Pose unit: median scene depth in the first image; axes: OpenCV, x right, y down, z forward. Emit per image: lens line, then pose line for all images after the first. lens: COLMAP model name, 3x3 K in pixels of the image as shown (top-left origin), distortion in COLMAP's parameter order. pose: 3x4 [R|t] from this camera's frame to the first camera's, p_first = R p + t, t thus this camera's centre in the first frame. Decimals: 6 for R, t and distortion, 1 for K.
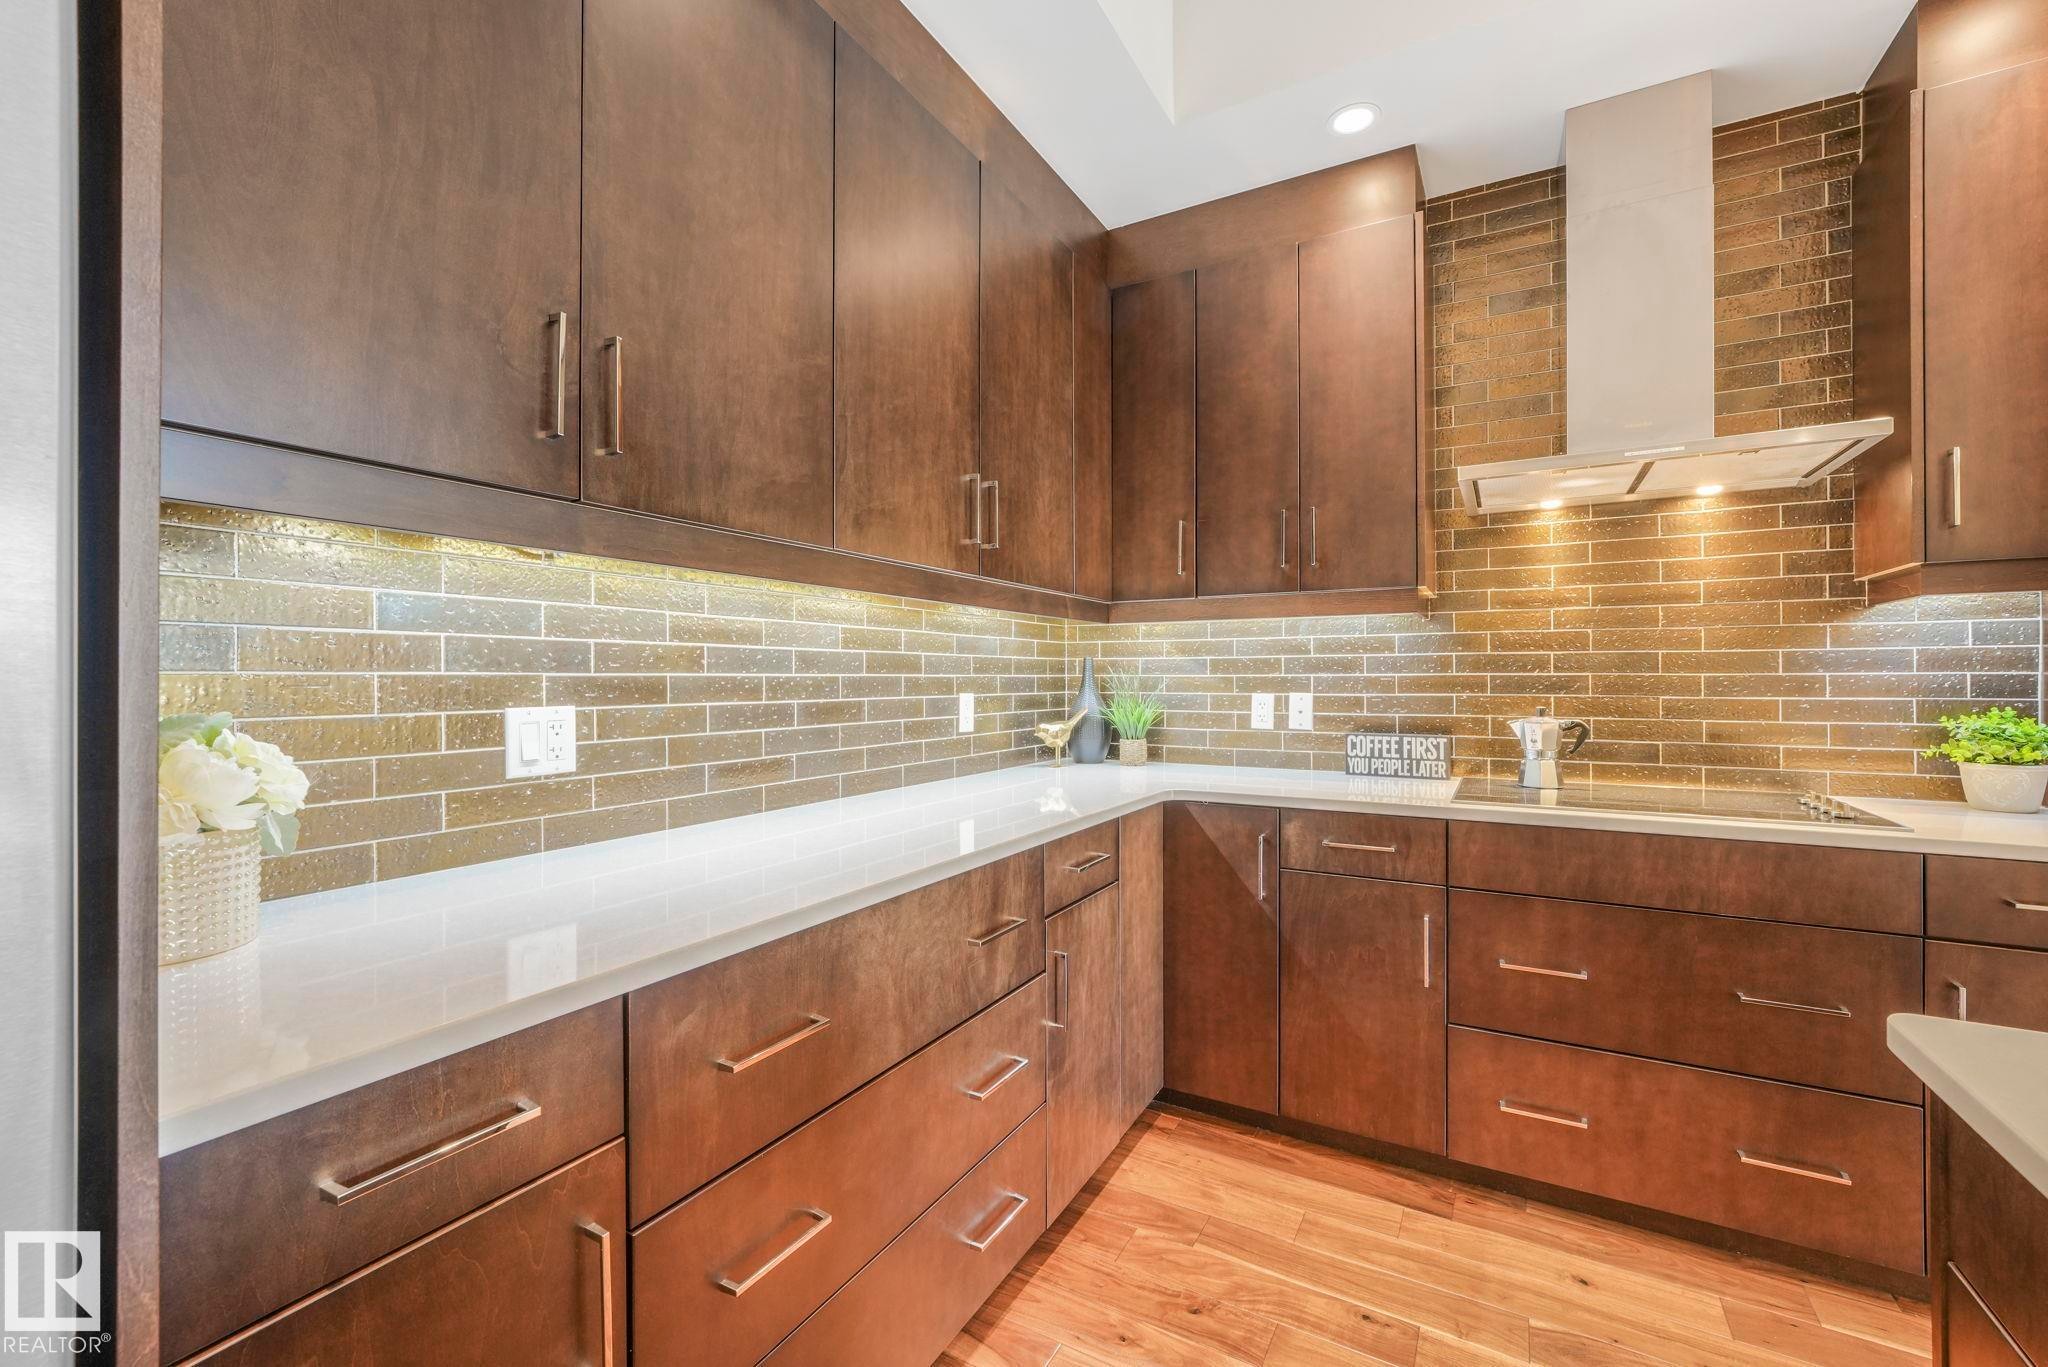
lens RADIAL K [[839.0, 0, 1039.4], [0, 839.0, 671.7], [0, 0, 1]] dist [-0.021446, -0.001364]
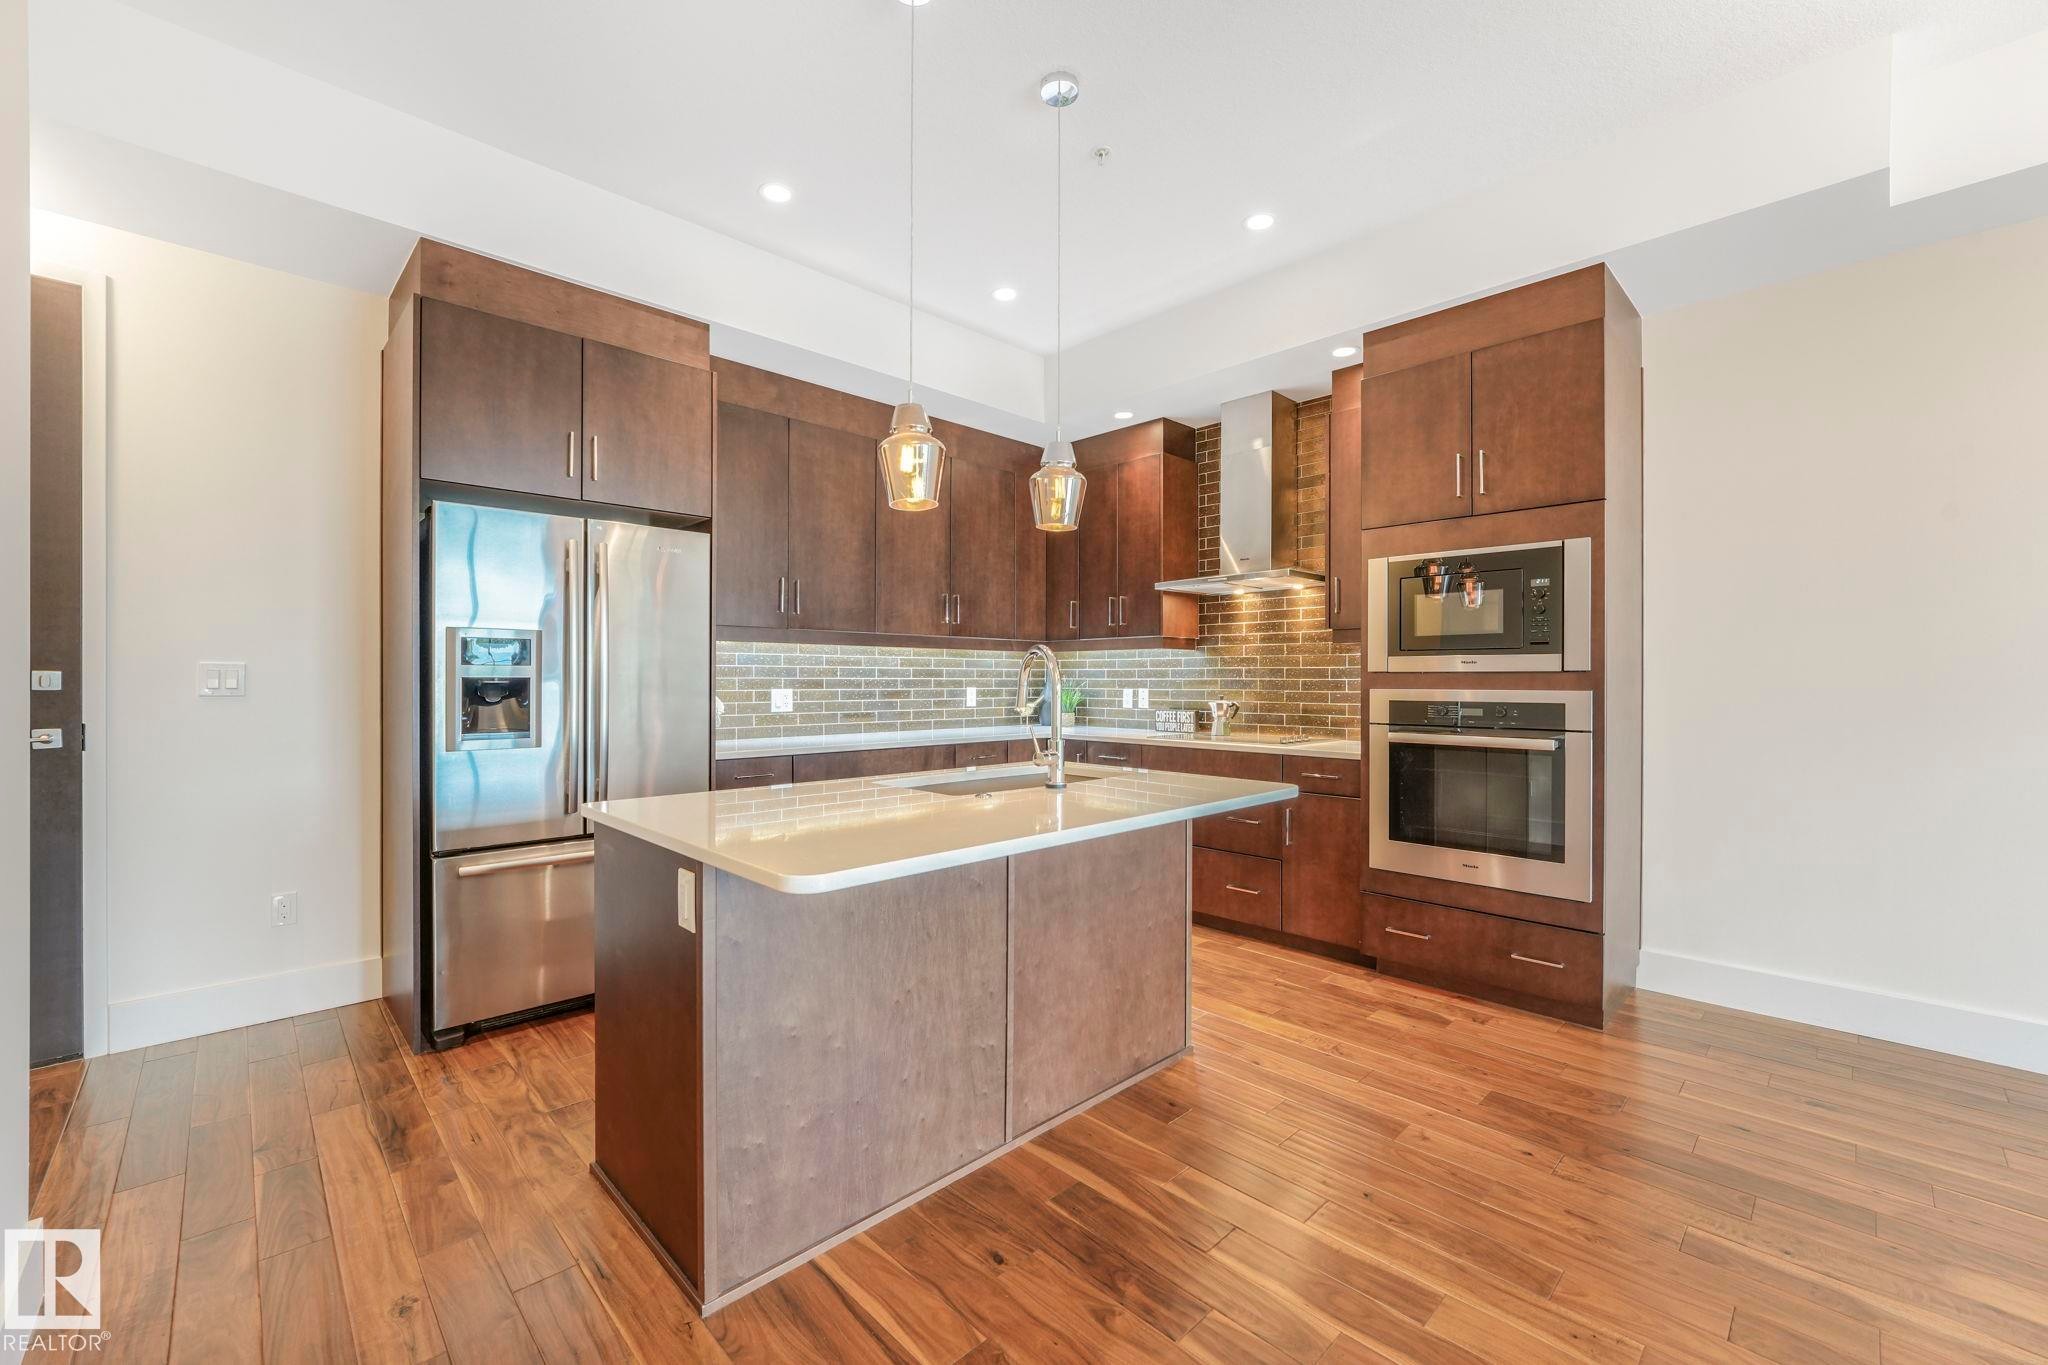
lens RADIAL K [[839.0, 0, 1033.6], [0, 839.0, 677.9], [0, 0, 1]] dist [-0.021446, -0.001364]
pose [[0.960013, 0.001937, -0.279948, 0.746604], [-0.000993, 0.999993, 0.003513, -0.006380], [0.279953, -0.003095, 0.960009, -1.097959]]
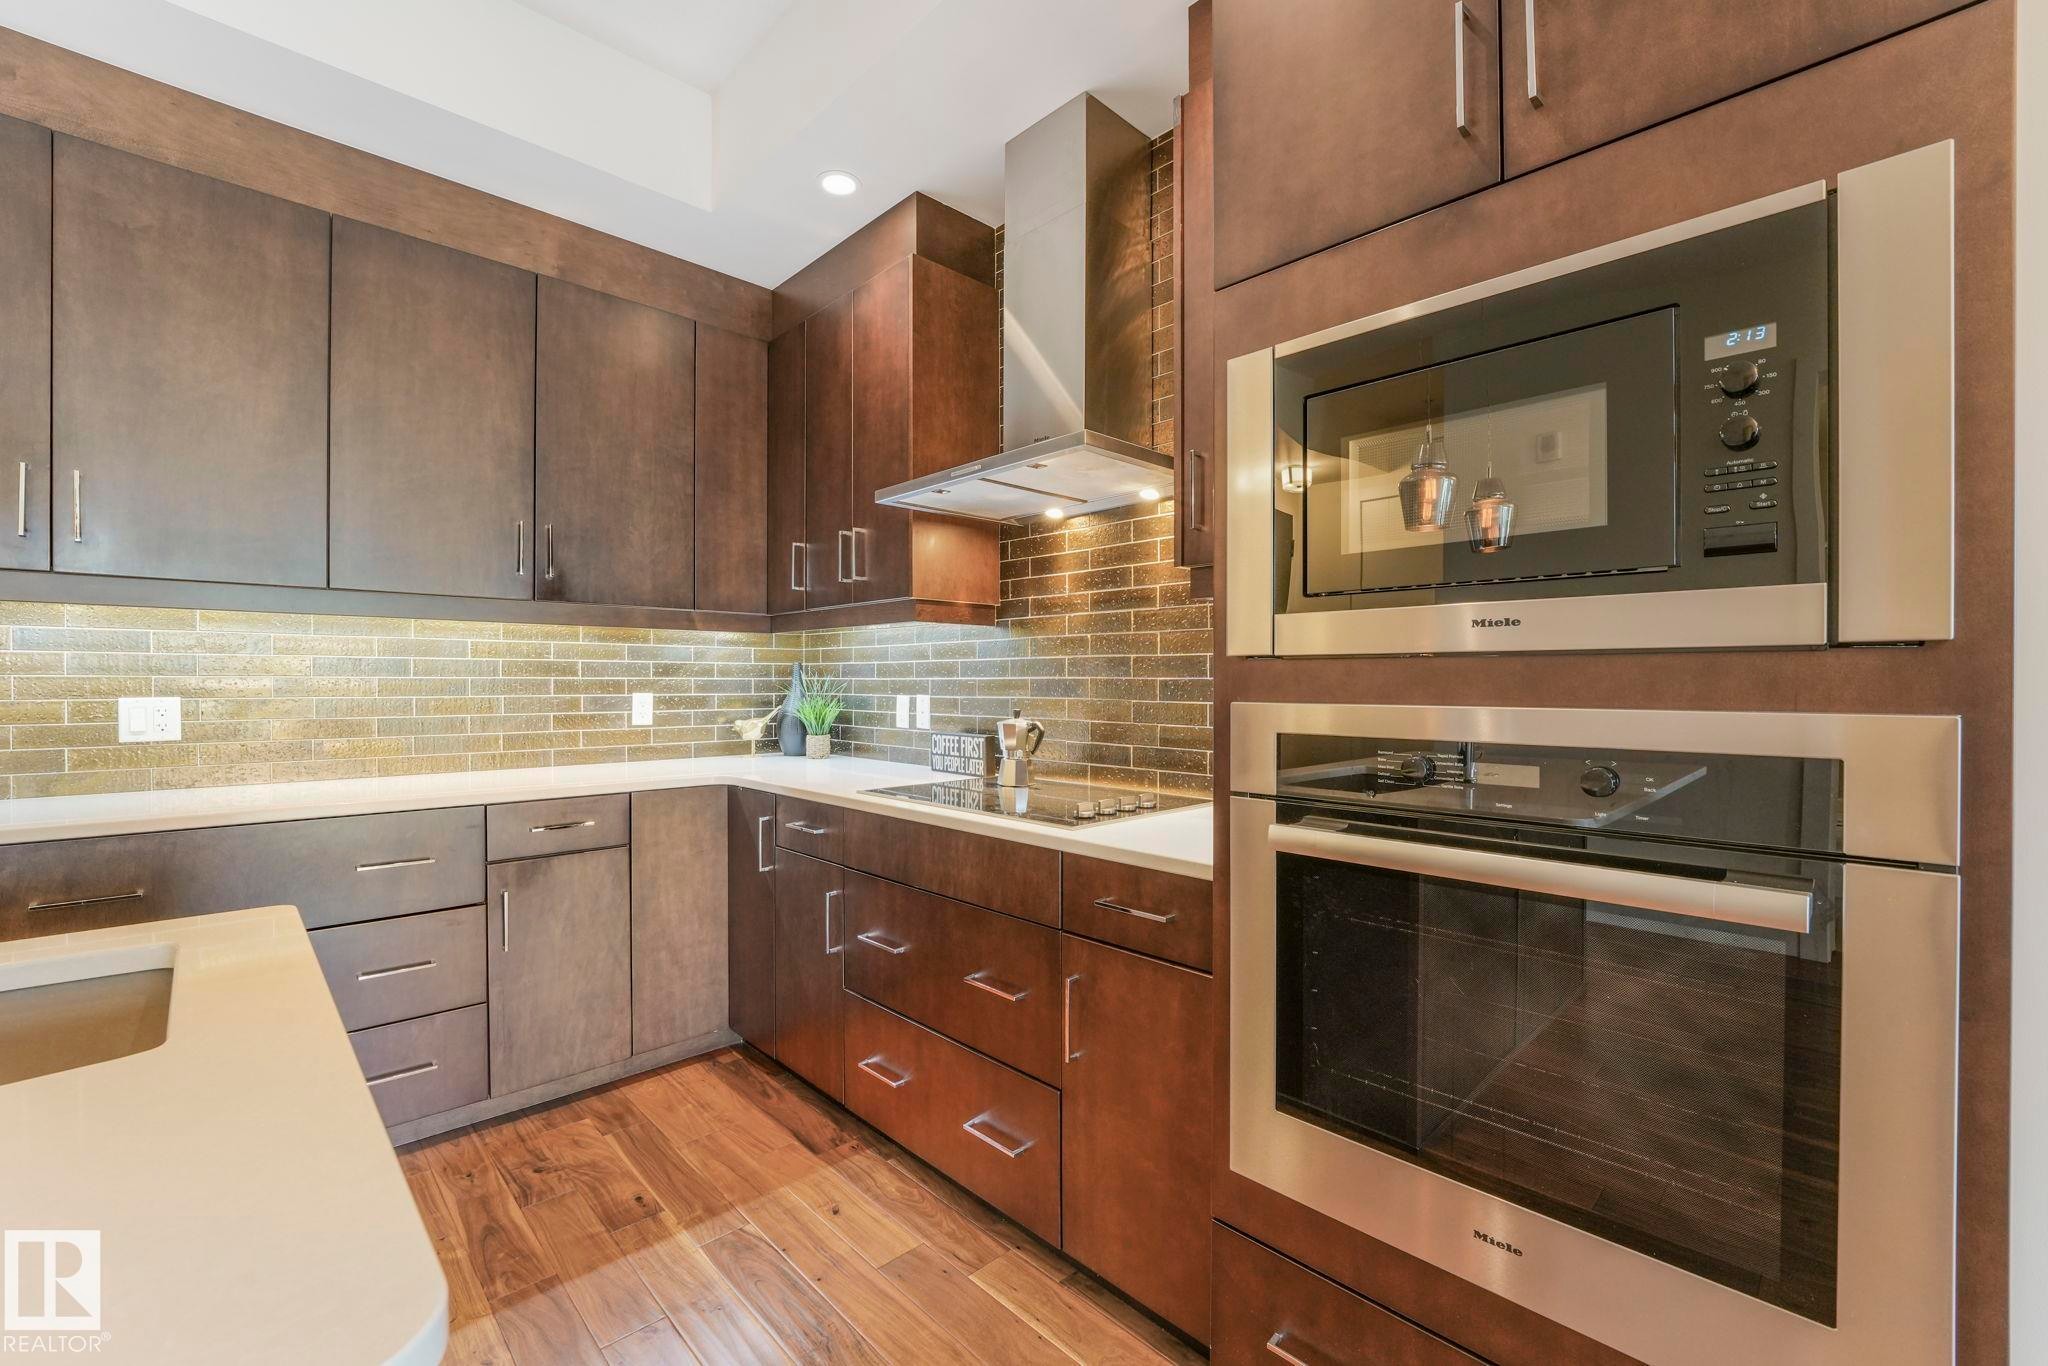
lens RADIAL K [[839.0, 0, 1056.5], [0, 839.0, 681.0], [0, 0, 1]] dist [-0.021446, -0.001364]
pose [[0.964303, 0.001918, -0.264796, 0.952162], [-0.000510, 0.999985, 0.005388, 0.001344], [0.264802, -0.005060, 0.964290, -0.013052]]
